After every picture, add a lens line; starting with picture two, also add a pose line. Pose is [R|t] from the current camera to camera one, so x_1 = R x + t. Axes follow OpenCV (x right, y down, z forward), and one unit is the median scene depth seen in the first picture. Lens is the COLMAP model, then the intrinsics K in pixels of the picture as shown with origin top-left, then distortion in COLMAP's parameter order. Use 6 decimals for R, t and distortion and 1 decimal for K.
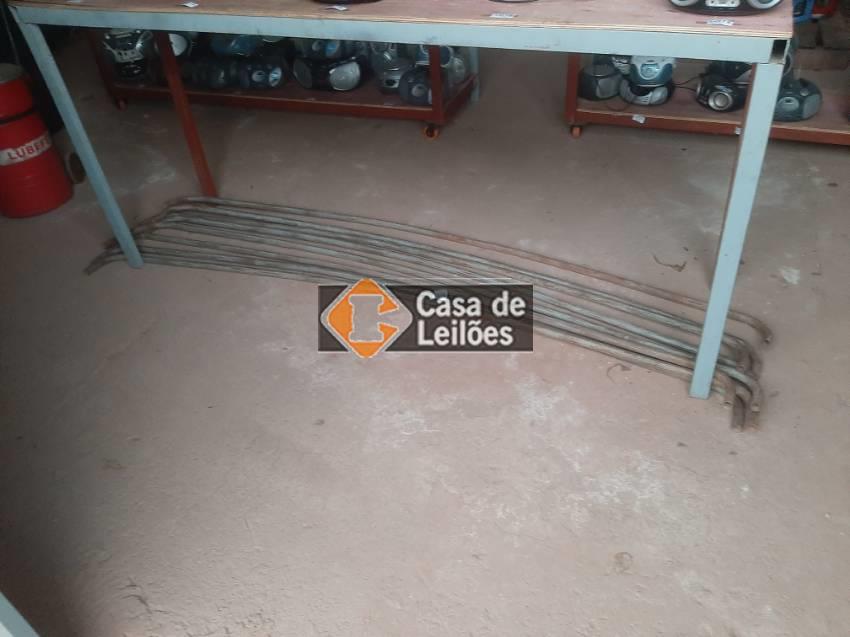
lens RADIAL K [[681.4, 0, 425.0], [0, 681.4, 318.5], [0, 0, 1]] dist [0.073037, -0.160943]
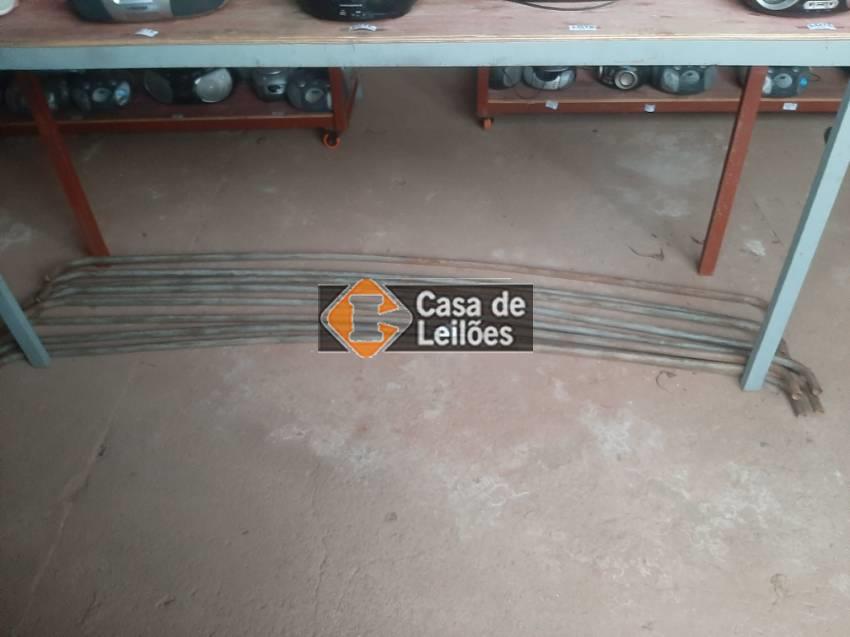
lens RADIAL K [[687.1, 0, 425.0], [0, 687.1, 318.5], [0, 0, 1]] dist [0.031281, -0.097990]
pose [[0.937343, -0.190584, 0.291660, -0.249525], [0.179704, 0.981642, 0.063914, -0.107010], [-0.298487, -0.007497, 0.954384, 0.140707]]
